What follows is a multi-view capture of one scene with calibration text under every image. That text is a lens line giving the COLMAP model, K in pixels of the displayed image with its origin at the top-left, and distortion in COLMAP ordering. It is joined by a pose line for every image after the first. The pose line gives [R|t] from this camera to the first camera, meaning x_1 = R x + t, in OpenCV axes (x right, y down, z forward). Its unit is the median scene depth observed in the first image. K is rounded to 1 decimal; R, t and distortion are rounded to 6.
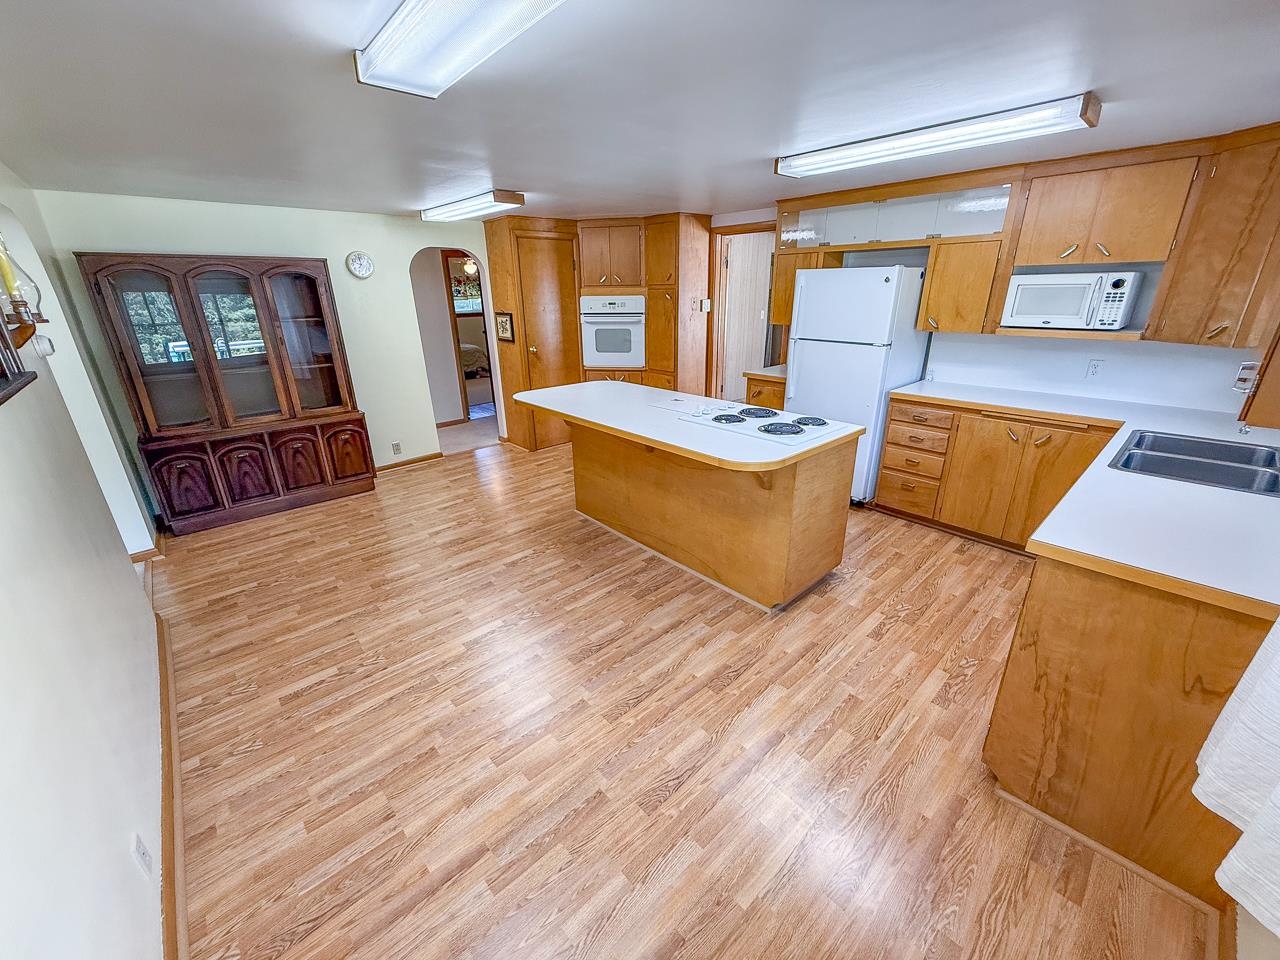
lens RADIAL K [[509.3, 0, 636.2], [0, 509.3, 479.9], [0, 0, 1]] dist [0.001007, -0.000288]
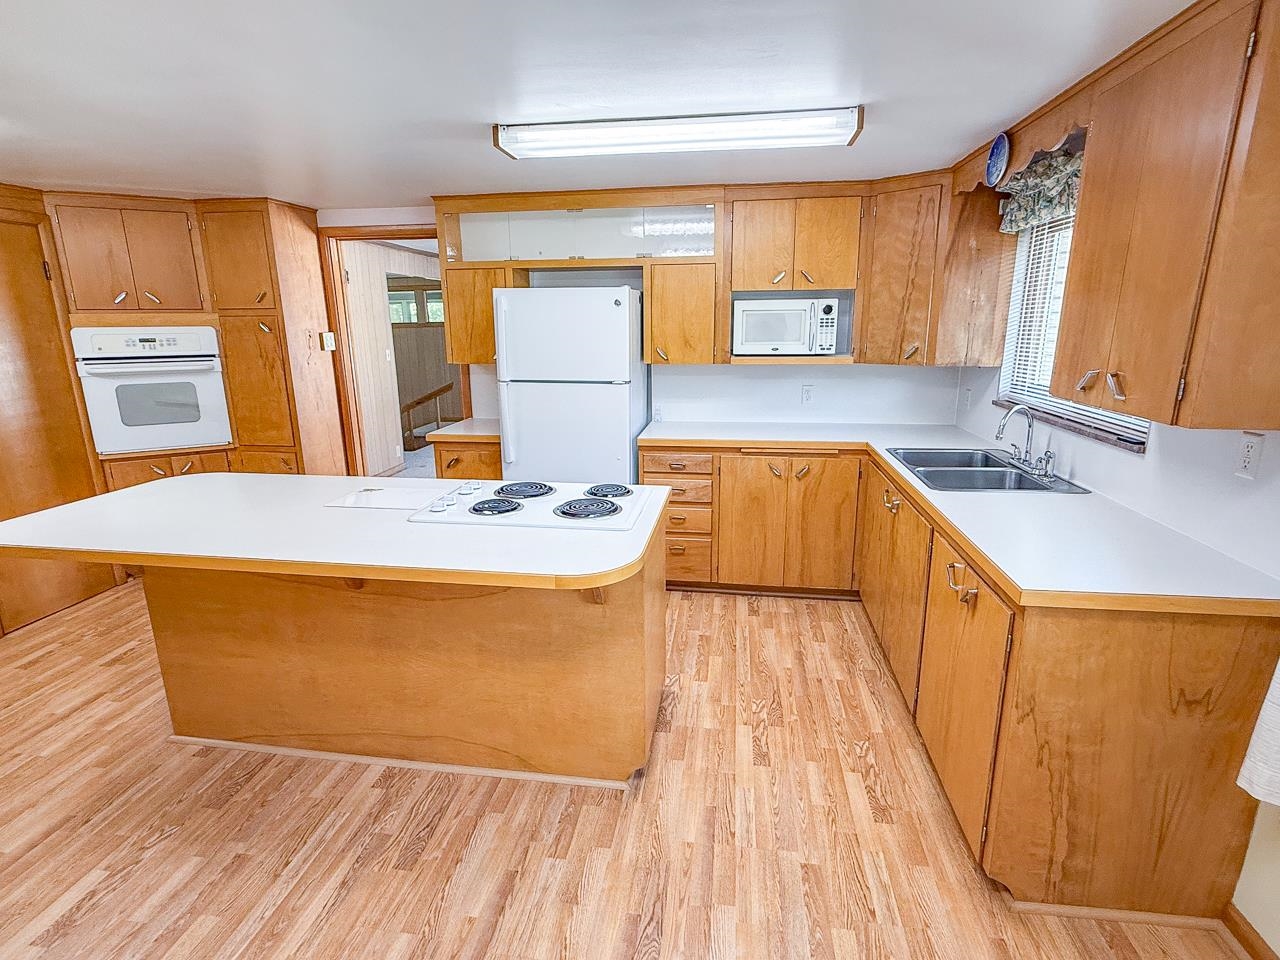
lens RADIAL K [[647.7, 0, 639.5], [0, 647.7, 480.4], [0, 0, 1]] dist [0.002142, -0.001638]
pose [[0.774176, -0.144961, 0.616148, -0.159528], [0.221519, 0.973914, -0.049202, -0.069258], [-0.592942, 0.174580, 0.786092, 0.248270]]
